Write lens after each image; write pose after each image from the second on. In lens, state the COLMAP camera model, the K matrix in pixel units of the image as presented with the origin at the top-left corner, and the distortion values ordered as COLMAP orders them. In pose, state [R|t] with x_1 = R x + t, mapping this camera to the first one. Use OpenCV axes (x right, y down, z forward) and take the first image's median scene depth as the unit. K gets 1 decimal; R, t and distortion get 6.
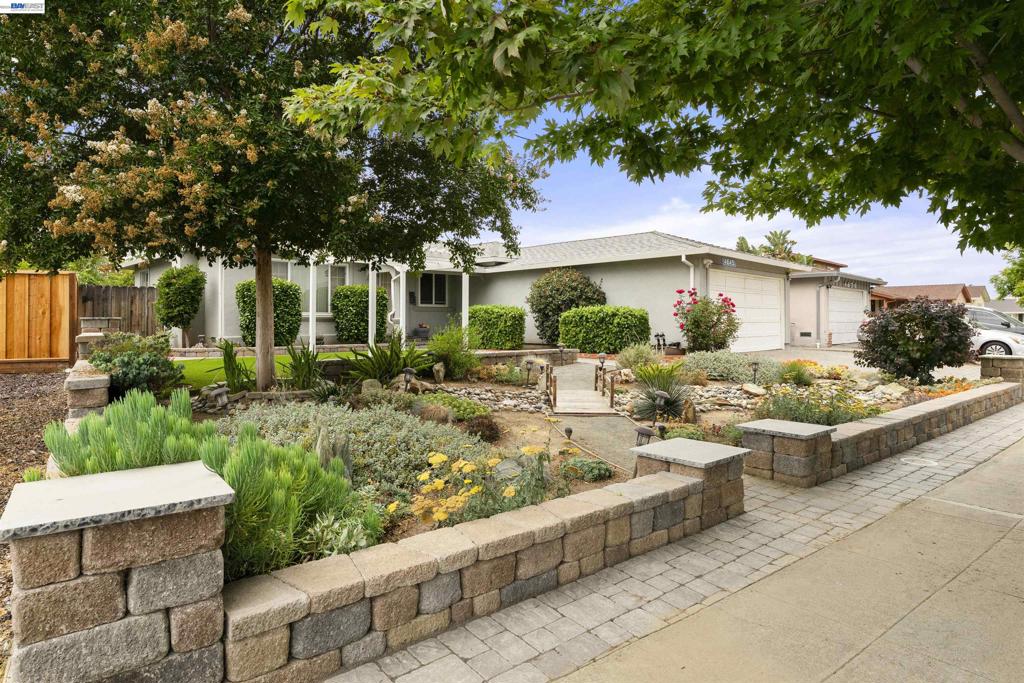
lens RADIAL K [[620.2, 0, 488.6], [0, 620.2, 321.1], [0, 0, 1]] dist [0.006088, -0.000988]
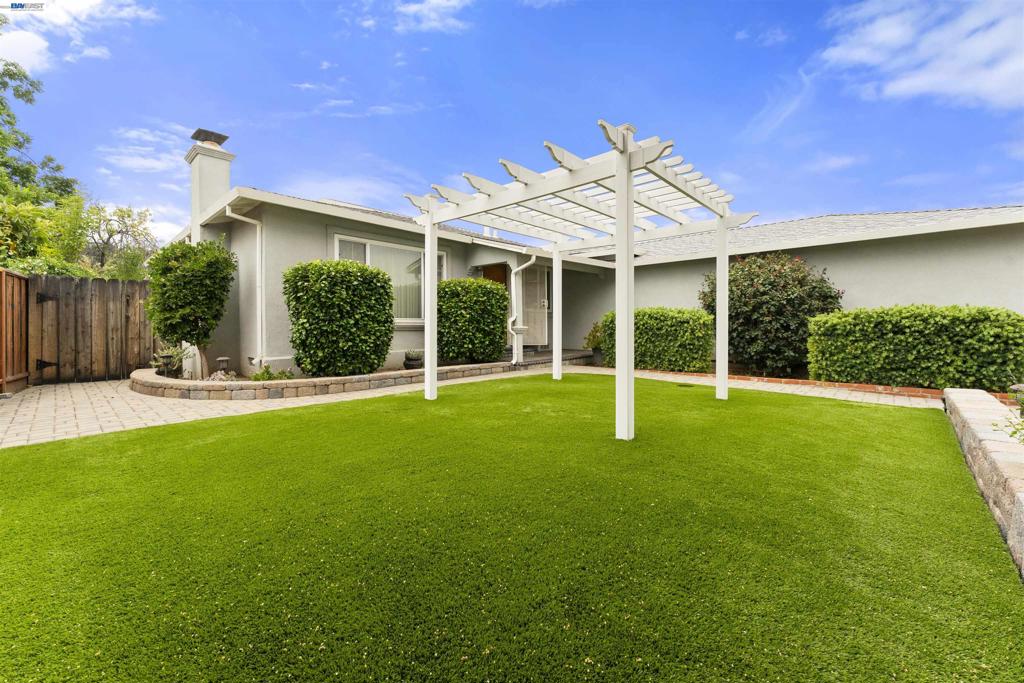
lens RADIAL K [[403.4, 0, 496.1], [0, 403.4, 328.1], [0, 0, 1]] dist [-0.000647, 0.000064]
pose [[0.998511, -0.003217, 0.054447, -0.337910], [0.002878, 0.999976, 0.006296, -0.009202], [-0.054466, -0.006129, 0.998497, 0.903659]]
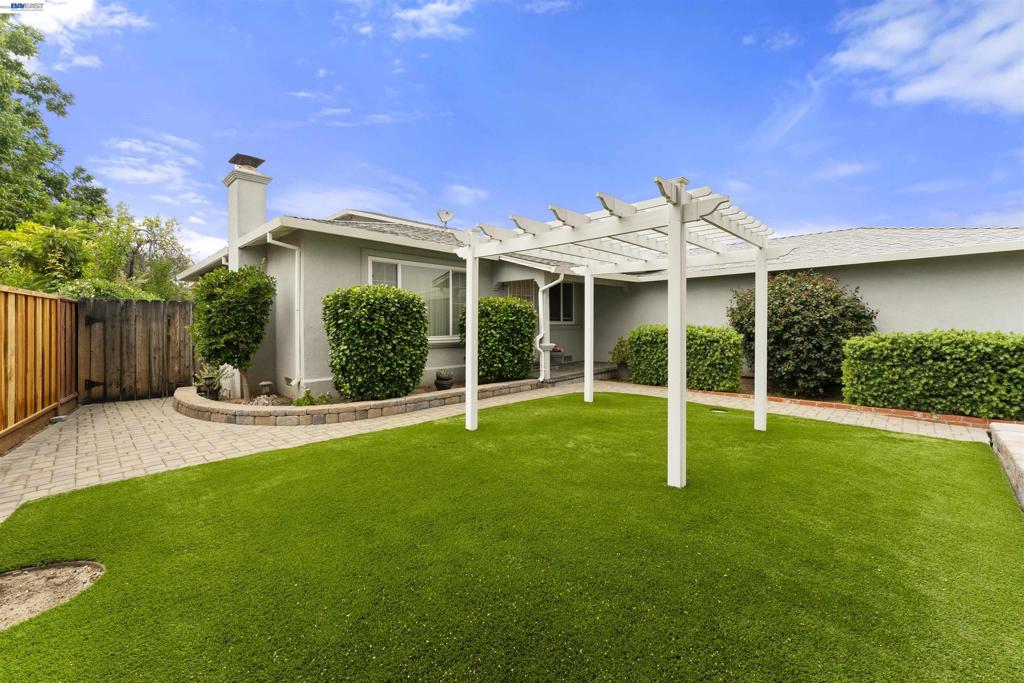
lens RADIAL K [[403.6, 0, 497.0], [0, 403.6, 325.4], [0, 0, 1]] dist [-0.000680, 0.000237]
pose [[0.999564, -0.003906, 0.029252, -0.371035], [0.003748, 0.999978, 0.005463, -0.048173], [-0.029273, -0.005351, 0.999557, 0.896191]]
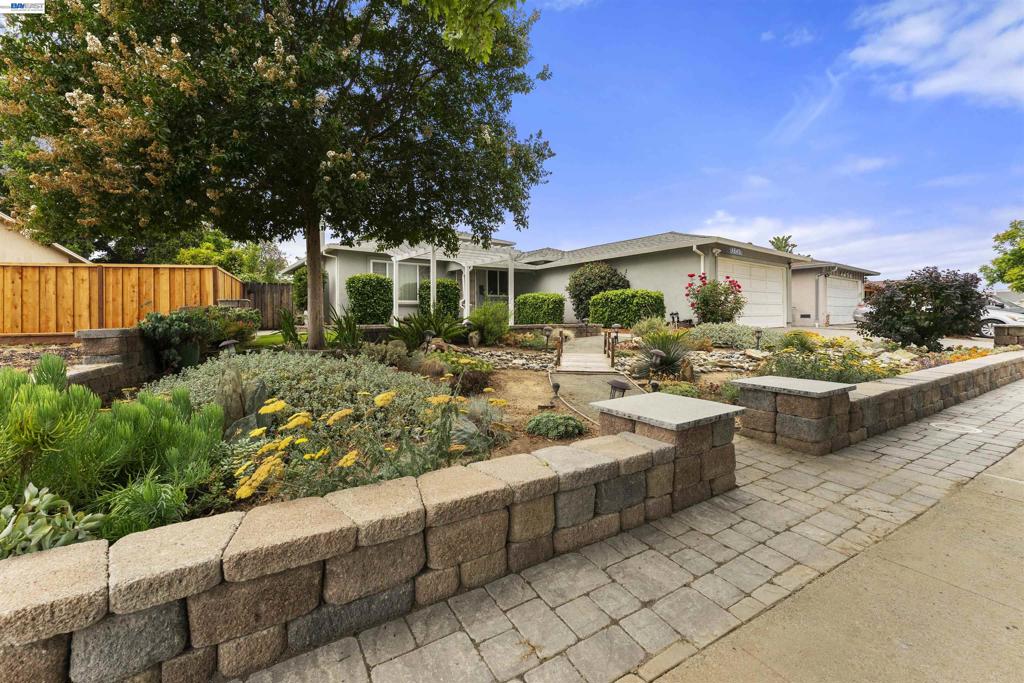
lens RADIAL K [[429.5, 0, 497.4], [0, 429.5, 321.1], [0, 0, 1]] dist [0.000908, 0.000030]
pose [[0.989342, -0.004058, -0.145555, 0.082923], [0.005525, 0.999938, 0.009674, 0.039039], [0.145507, -0.010375, 0.989303, 0.180376]]
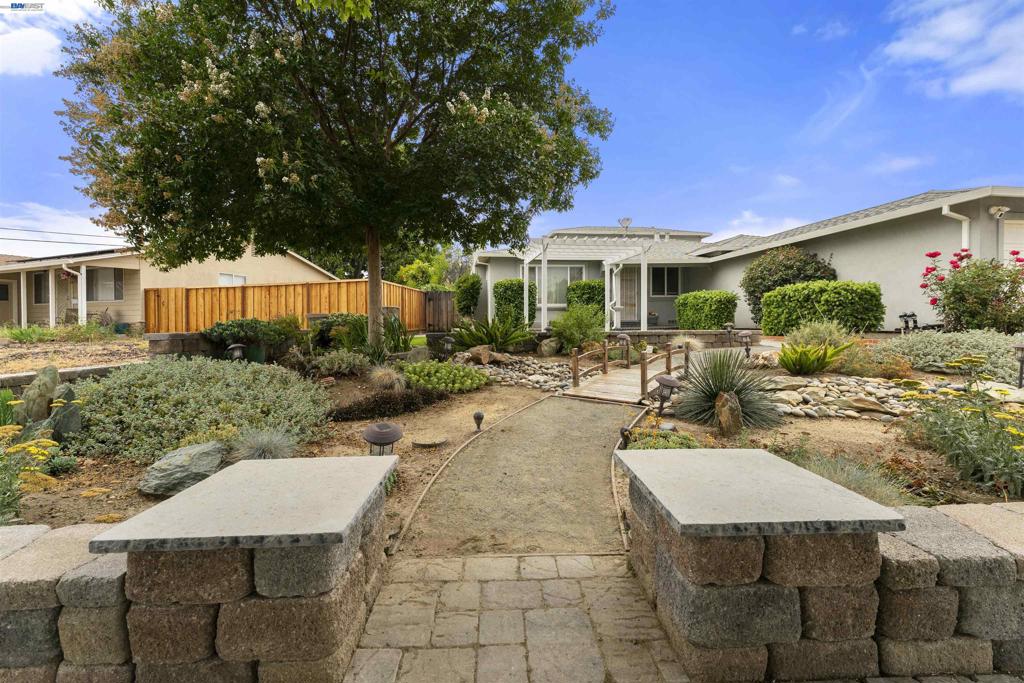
lens RADIAL K [[419.1, 0, 498.0], [0, 419.1, 322.0], [0, 0, 1]] dist [0.007835, -0.000037]
pose [[0.789707, -0.005325, -0.613461, 0.278714], [0.008147, 0.999965, 0.001807, 0.037280], [0.613430, -0.006425, 0.789723, 0.373438]]
